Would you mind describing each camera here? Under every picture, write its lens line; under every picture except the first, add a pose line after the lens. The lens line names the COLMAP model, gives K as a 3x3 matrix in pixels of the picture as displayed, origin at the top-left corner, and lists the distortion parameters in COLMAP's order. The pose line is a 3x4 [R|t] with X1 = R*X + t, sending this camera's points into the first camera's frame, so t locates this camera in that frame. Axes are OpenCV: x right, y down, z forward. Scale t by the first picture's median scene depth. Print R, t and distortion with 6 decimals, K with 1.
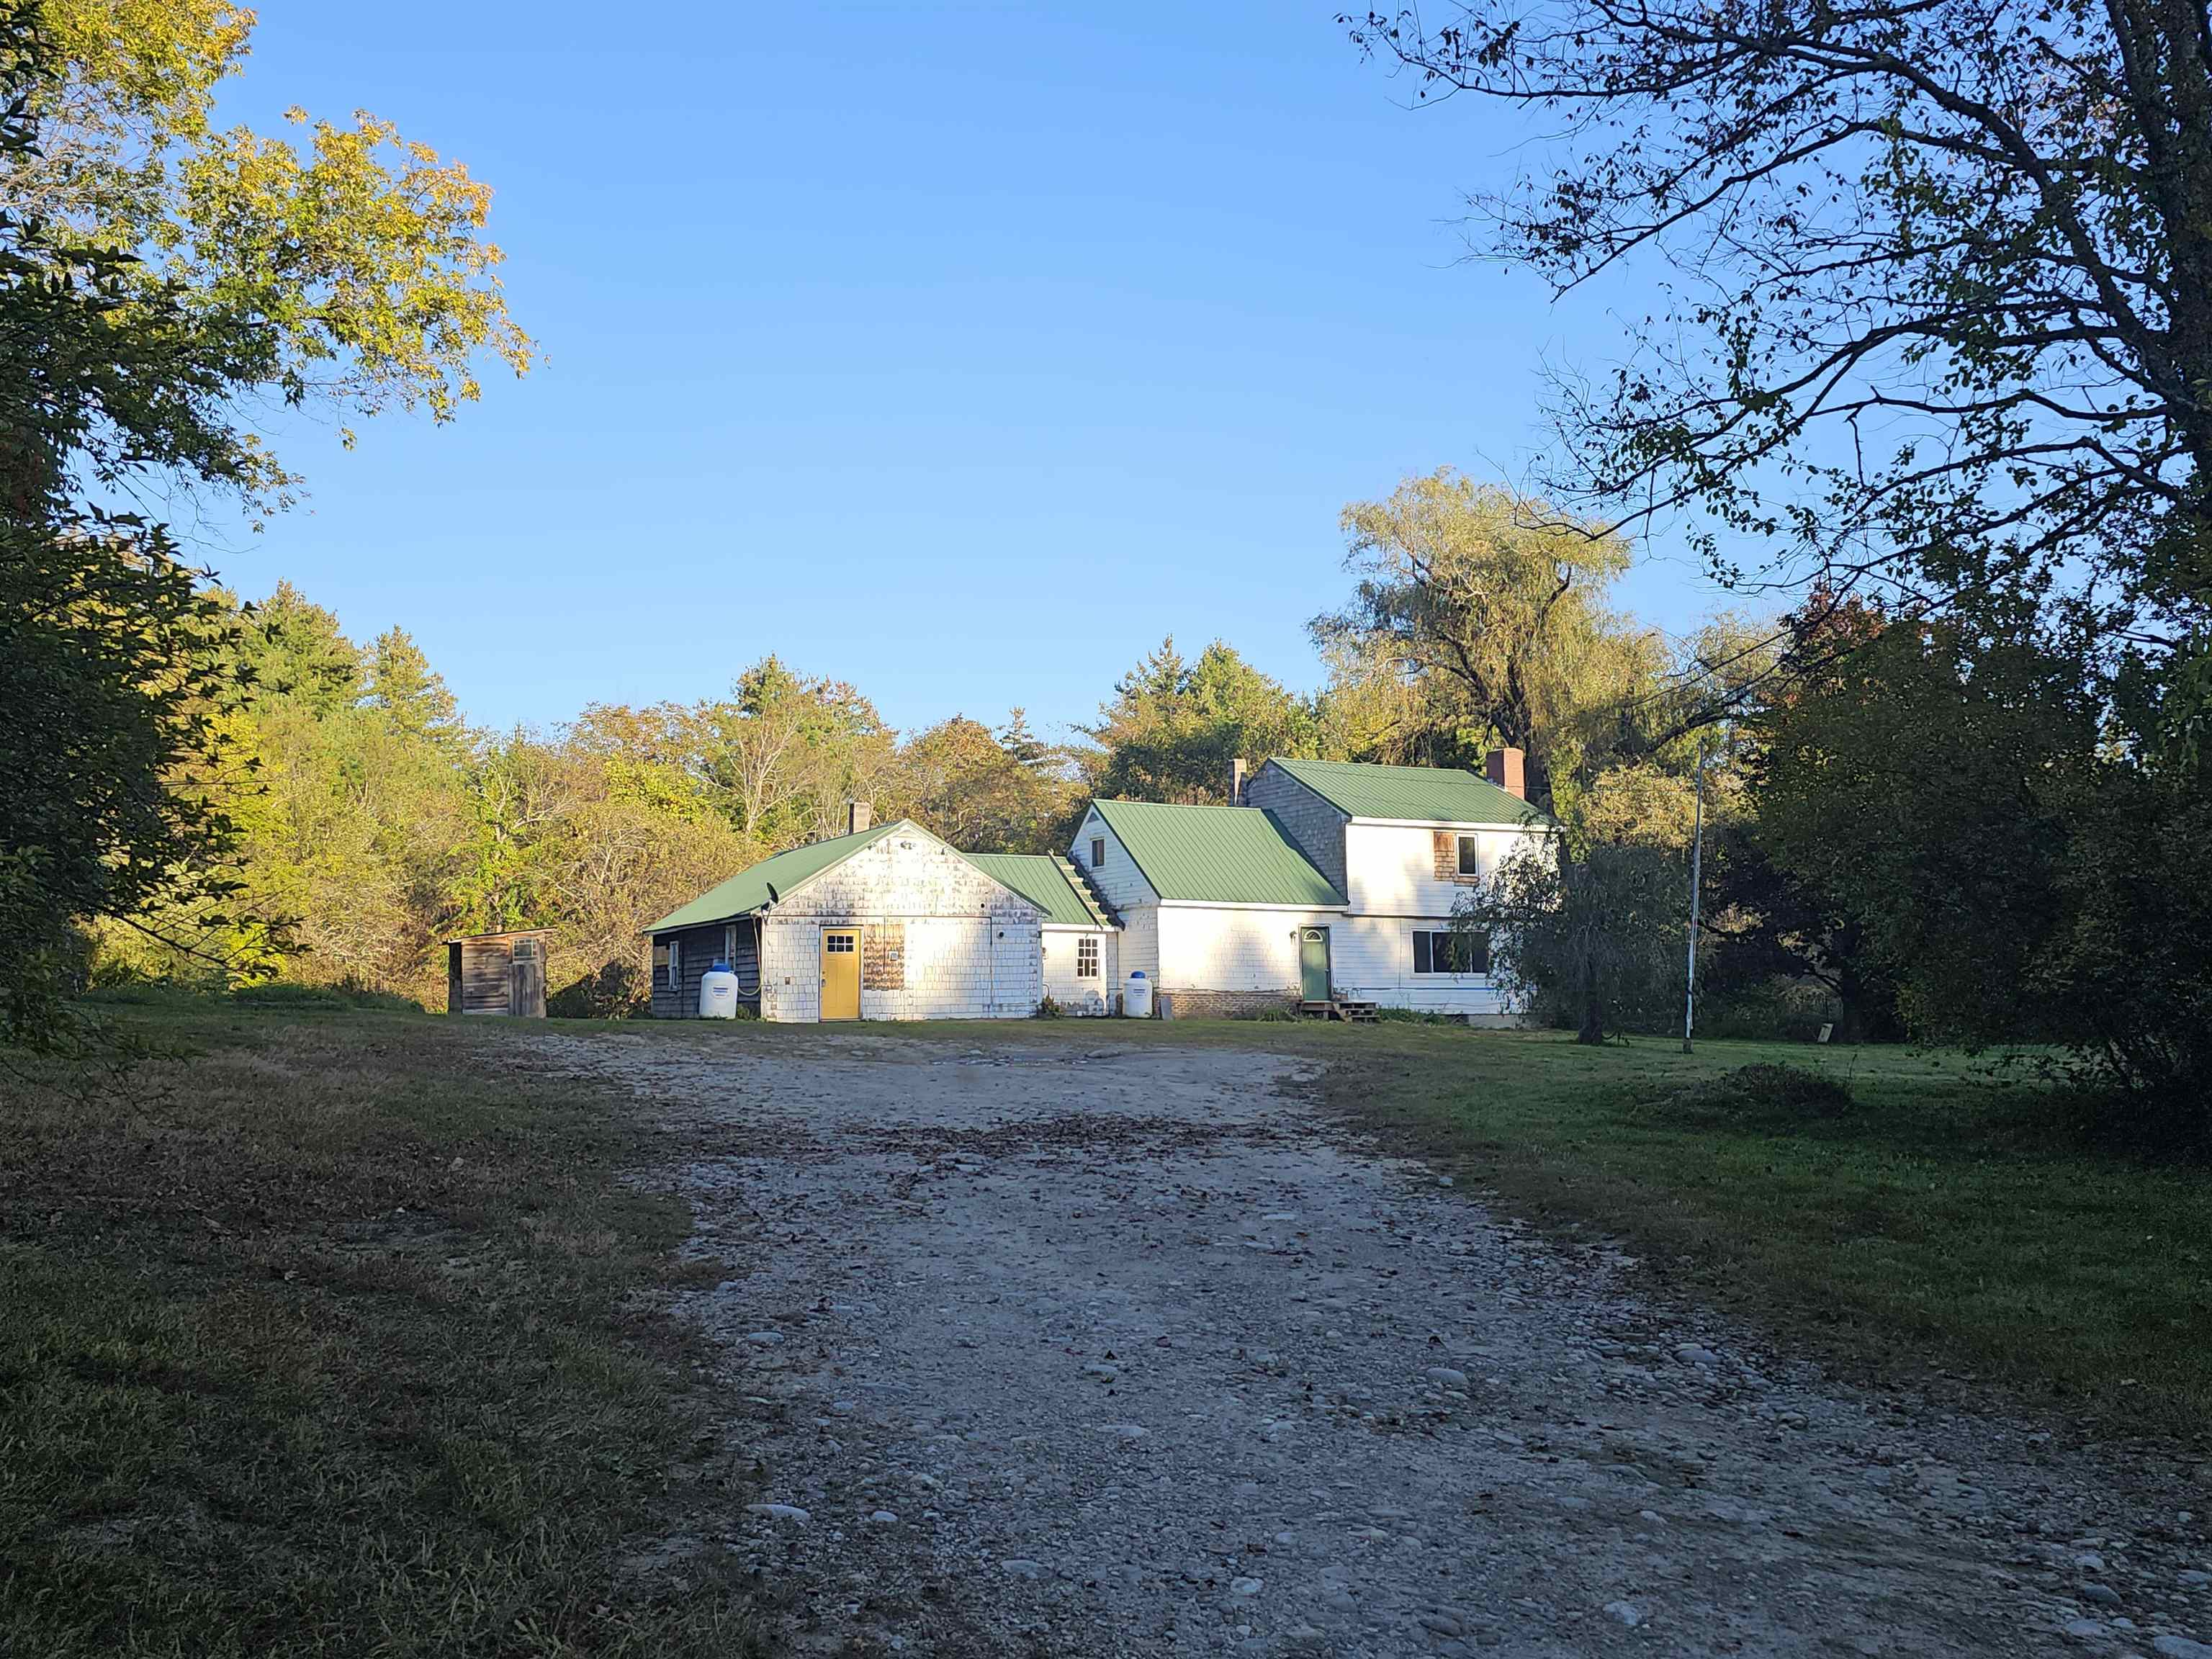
lens RADIAL K [[1476.3, 0, 1106.0], [0, 1476.3, 829.5], [0, 0, 1]] dist [0.000935, 0.000108]
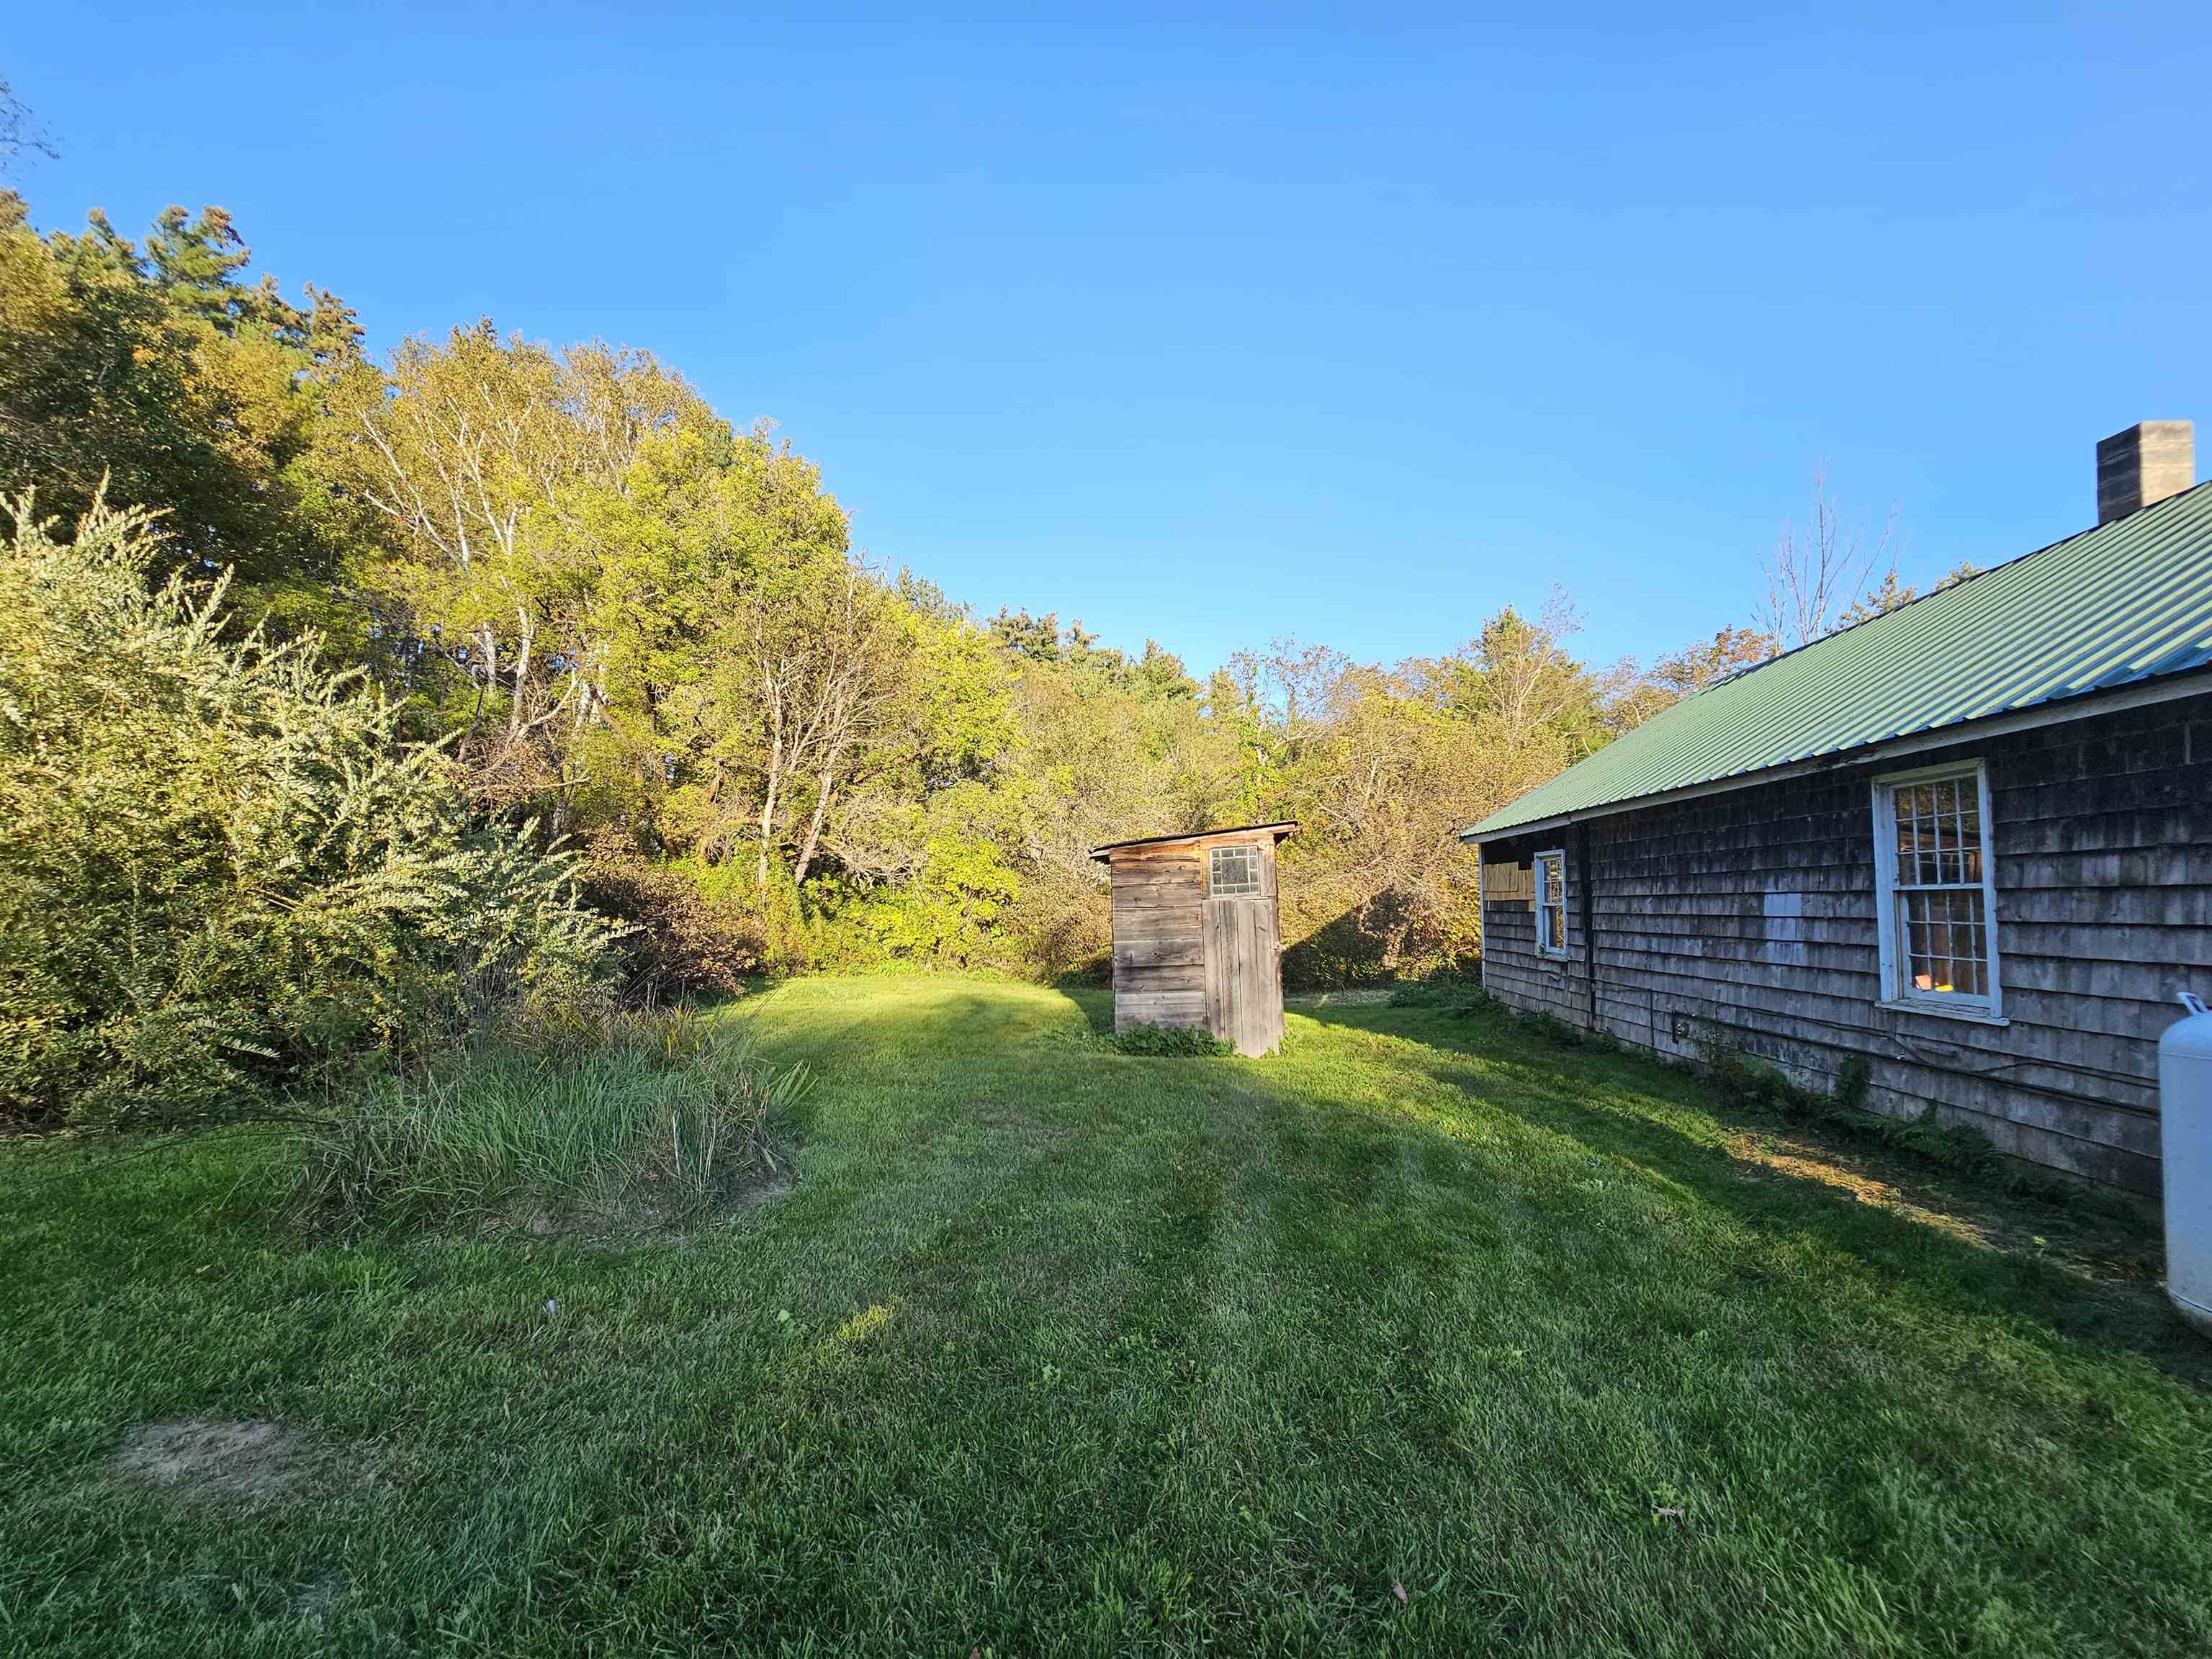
lens RADIAL K [[888.5, 0, 1096.5], [0, 888.5, 840.3], [0, 0, 1]] dist [-0.002147, 0.000545]
pose [[0.816232, -0.024538, -0.577203, -0.183594], [0.047466, 0.998568, 0.024671, 0.043734], [0.575771, -0.047535, 0.816228, 0.515073]]
